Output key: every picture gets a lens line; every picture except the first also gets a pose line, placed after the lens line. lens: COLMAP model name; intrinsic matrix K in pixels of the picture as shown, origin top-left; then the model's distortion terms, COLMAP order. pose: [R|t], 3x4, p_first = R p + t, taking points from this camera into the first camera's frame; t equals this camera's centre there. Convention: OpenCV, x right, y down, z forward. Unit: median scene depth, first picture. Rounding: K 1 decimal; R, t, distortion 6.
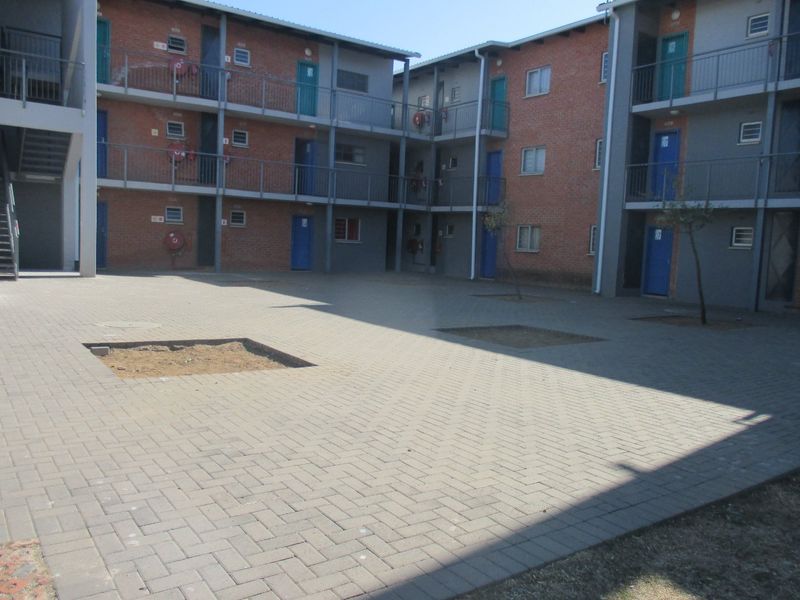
lens RADIAL K [[665.7, 0, 392.3], [0, 665.7, 298.9], [0, 0, 1]] dist [-0.025756, 0.012227]
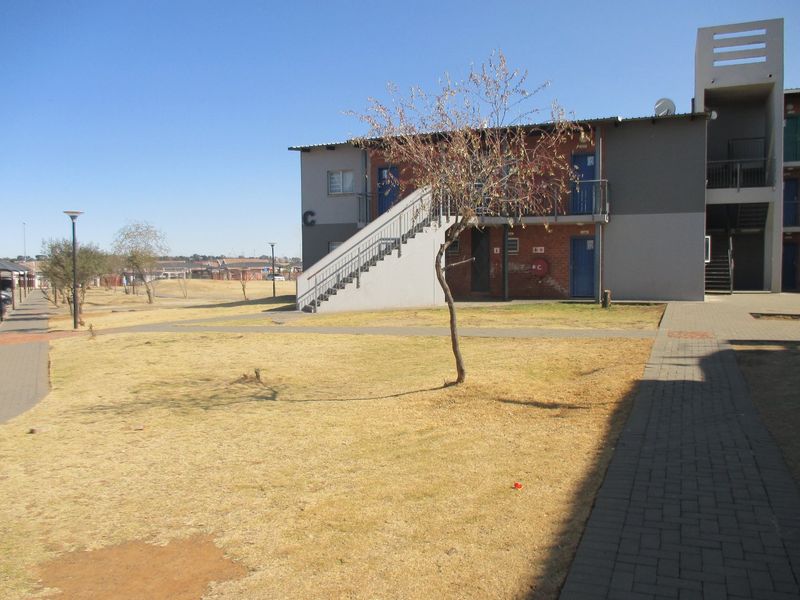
lens RADIAL K [[665.7, 0, 391.5], [0, 665.7, 297.6], [0, 0, 1]] dist [-0.025756, 0.012227]
pose [[0.529496, -0.007249, -0.848281, 0.290314], [-0.034965, 0.998927, -0.030361, 0.043270], [0.847591, 0.045736, 0.528675, -0.452244]]
